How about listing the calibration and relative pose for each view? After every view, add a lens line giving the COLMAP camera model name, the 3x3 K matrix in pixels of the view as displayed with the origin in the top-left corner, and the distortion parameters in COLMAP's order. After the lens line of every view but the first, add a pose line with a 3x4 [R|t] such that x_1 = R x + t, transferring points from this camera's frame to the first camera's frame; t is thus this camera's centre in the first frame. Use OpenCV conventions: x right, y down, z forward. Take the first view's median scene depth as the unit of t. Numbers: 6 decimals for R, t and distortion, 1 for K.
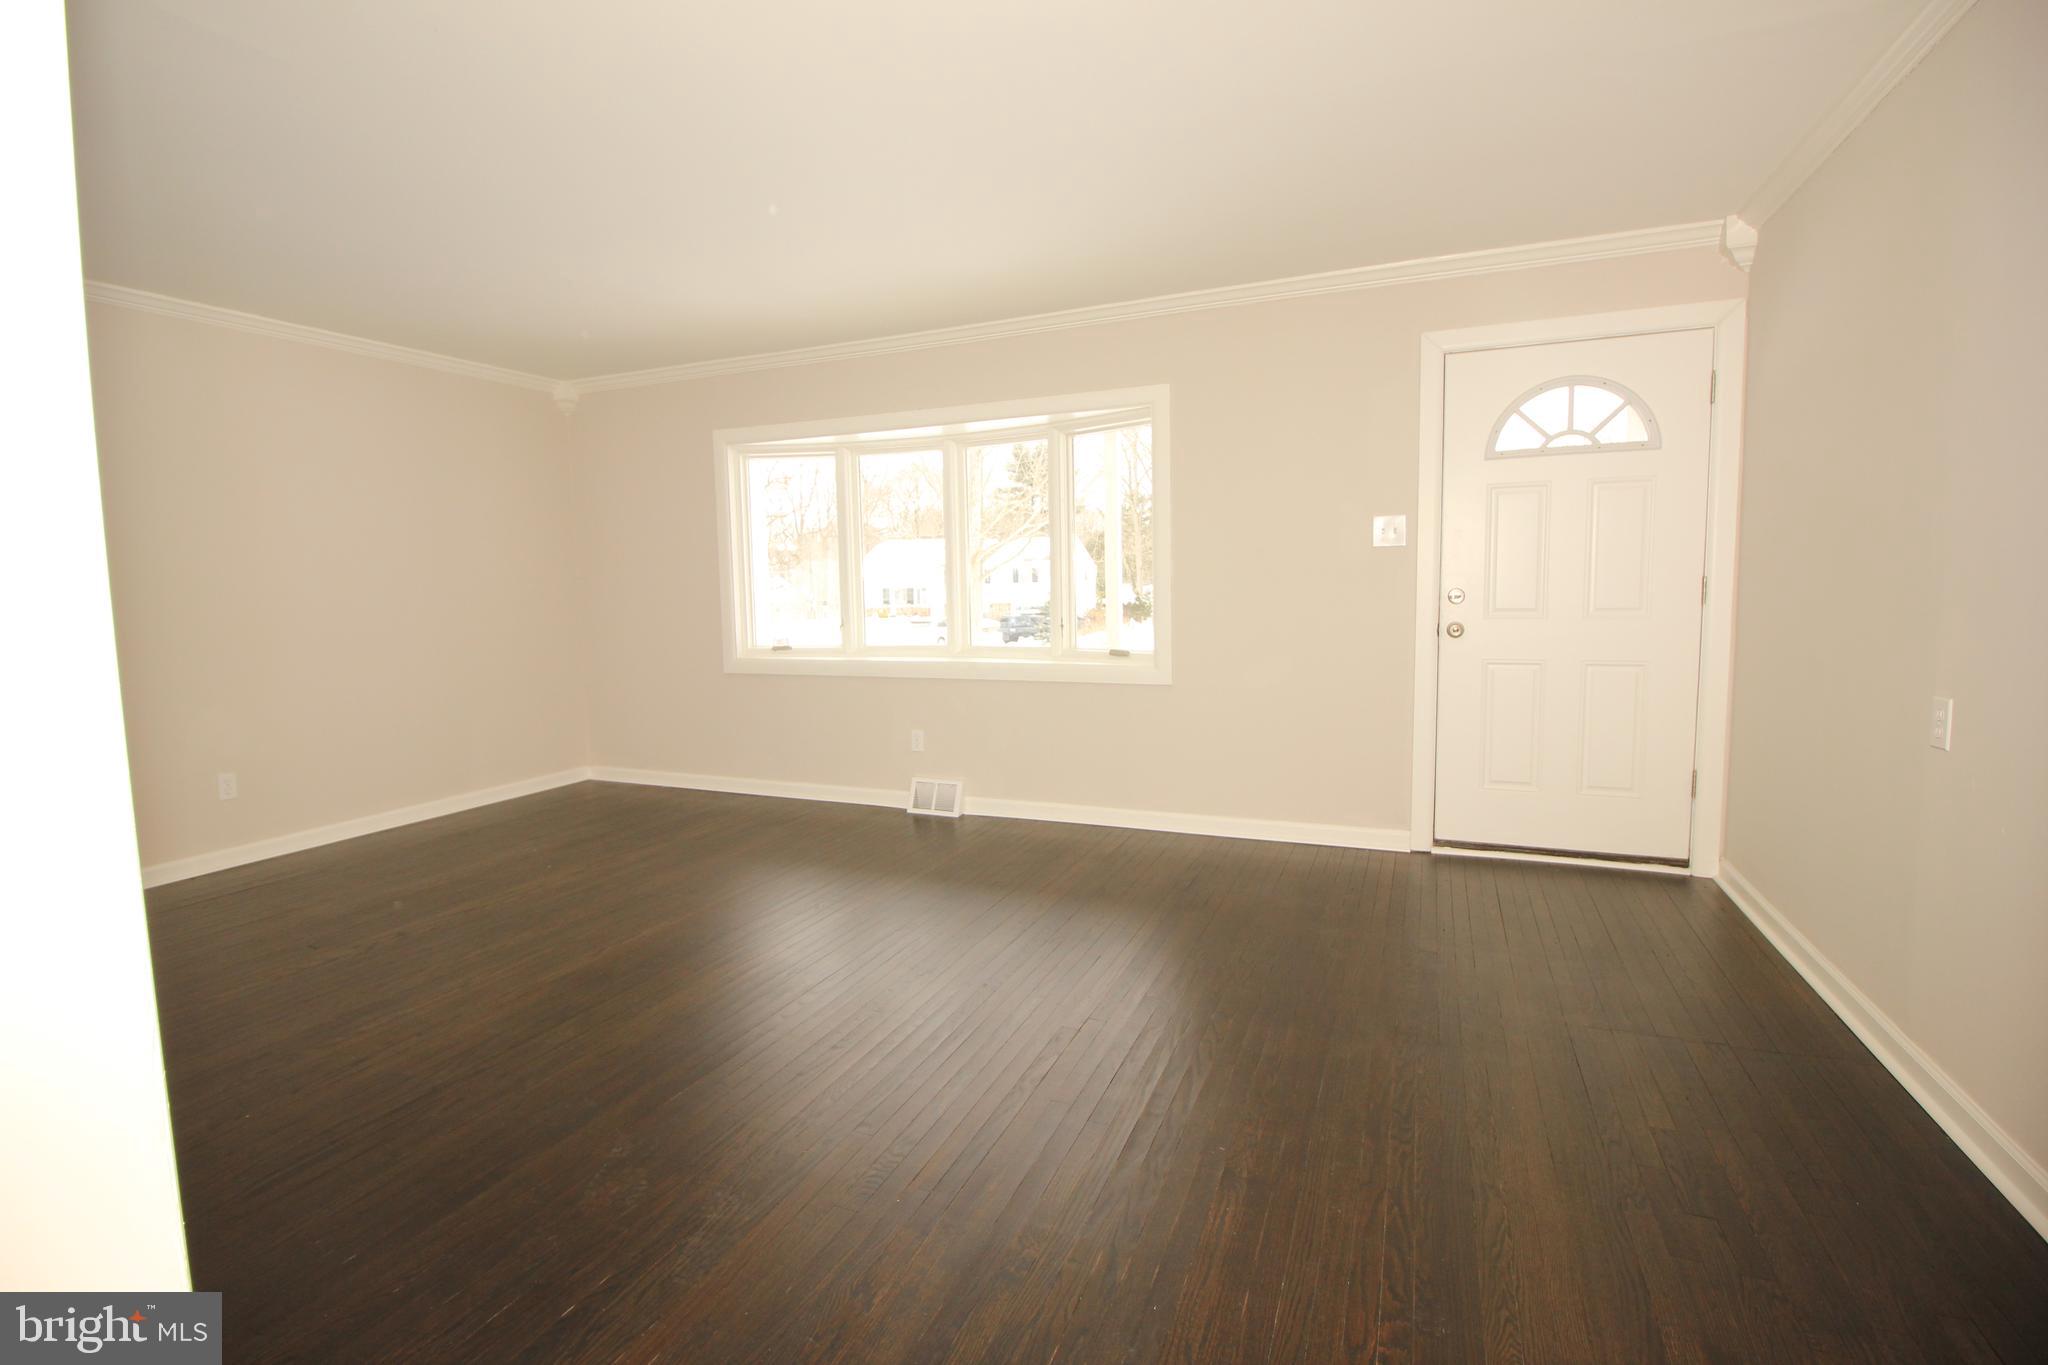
lens RADIAL K [[939.0, 0, 1011.5], [0, 939.0, 660.9], [0, 0, 1]] dist [0.000028, -0.013023]
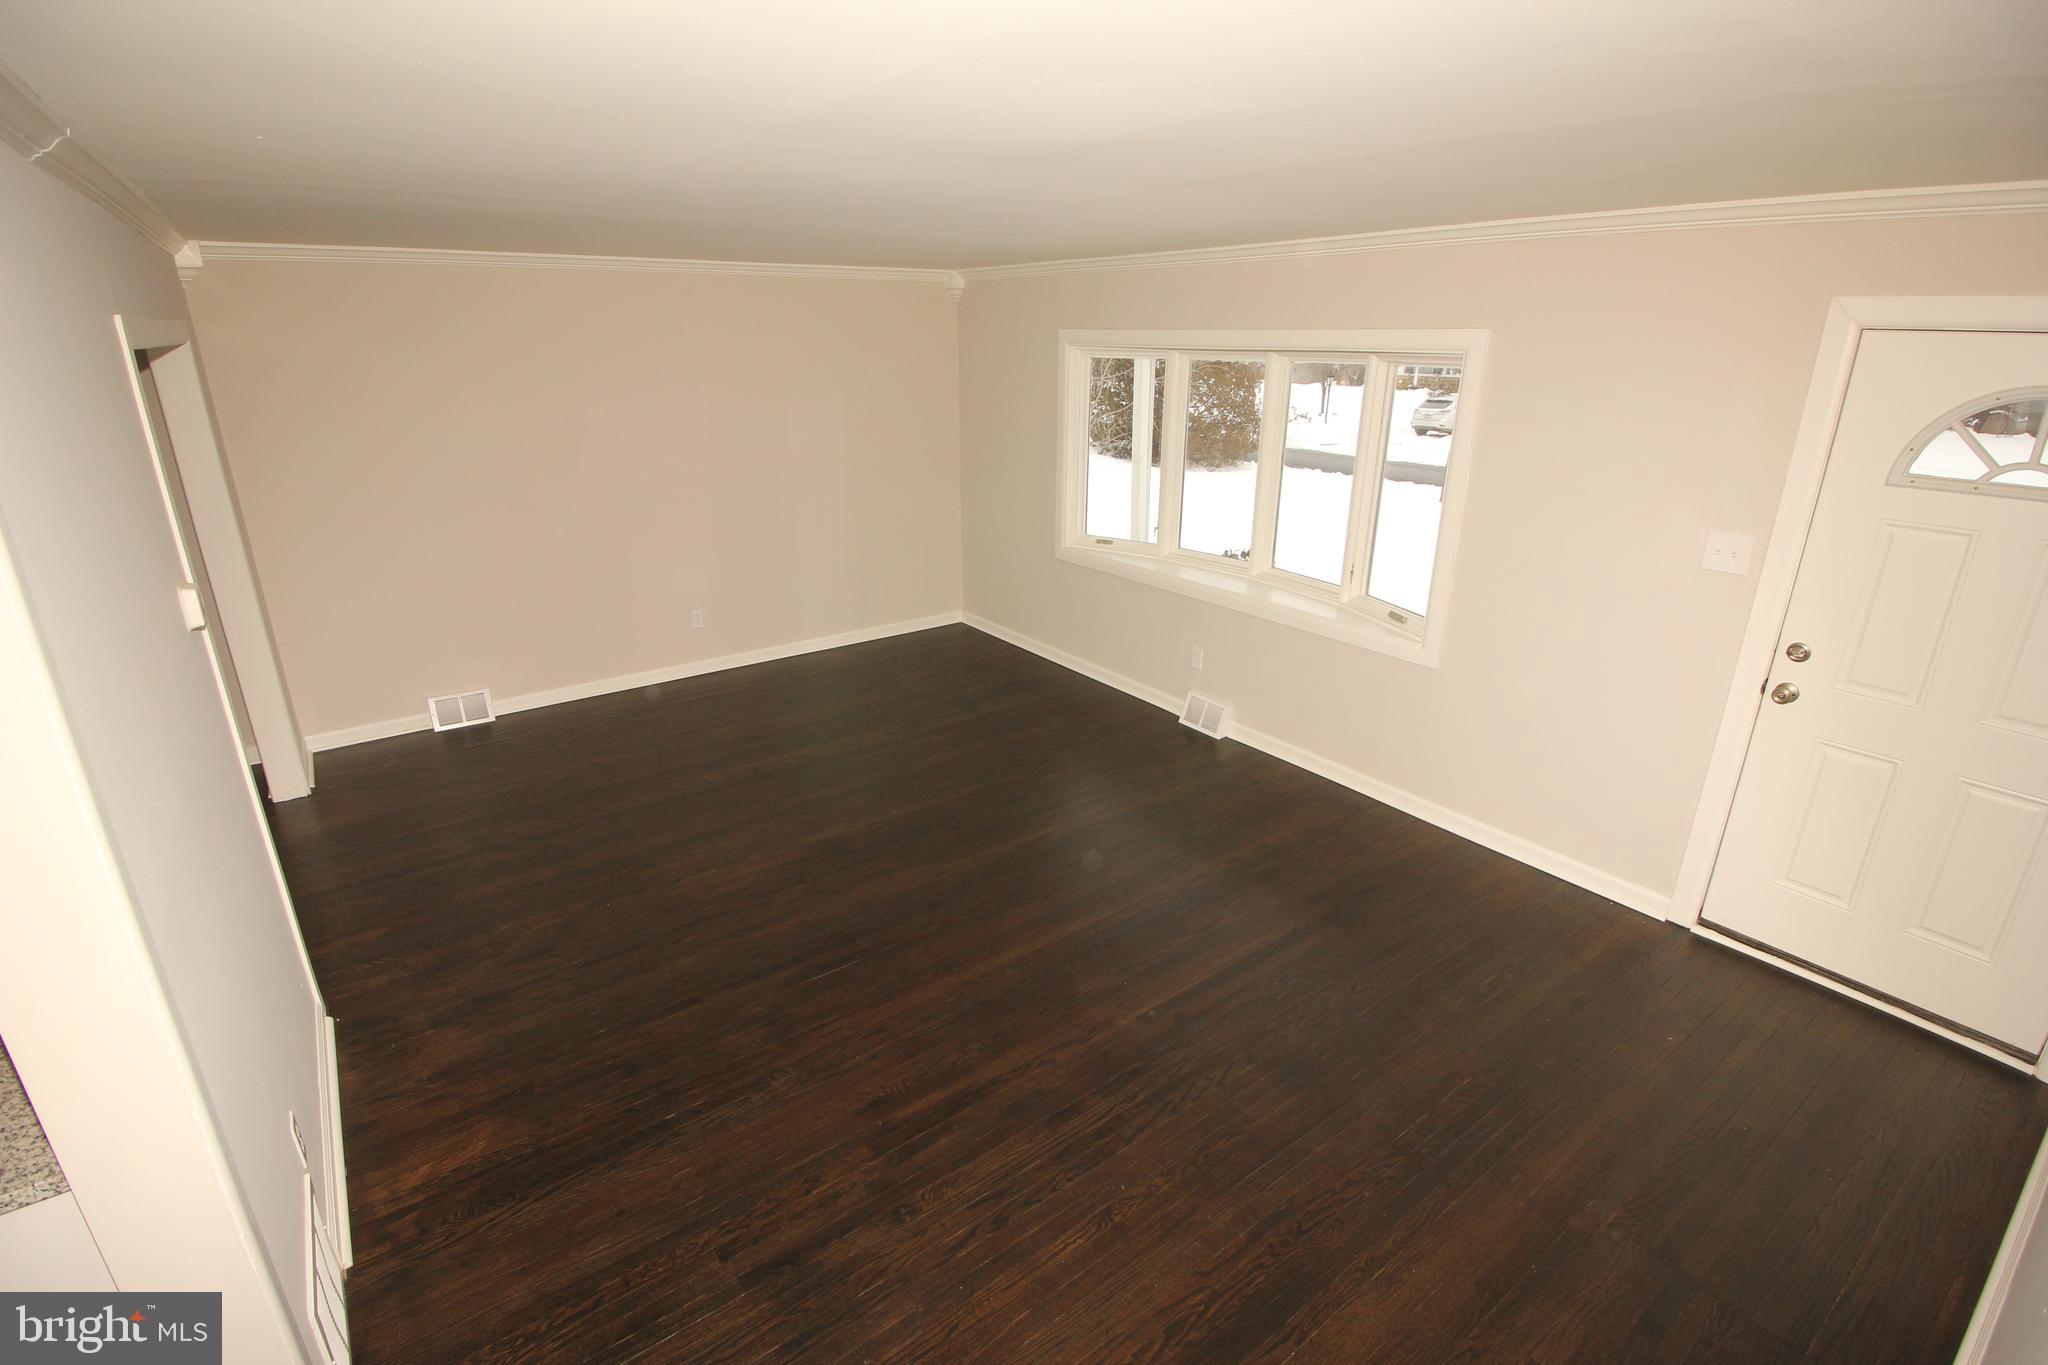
lens RADIAL K [[943.6, 0, 1011.0], [0, 943.6, 658.8], [0, 0, 1]] dist [0.002350, -0.014570]
pose [[0.864243, 0.182357, -0.468860, 0.266782], [-0.061665, 0.963361, 0.261022, -0.220088], [0.499281, -0.196674, 0.843823, 0.014356]]
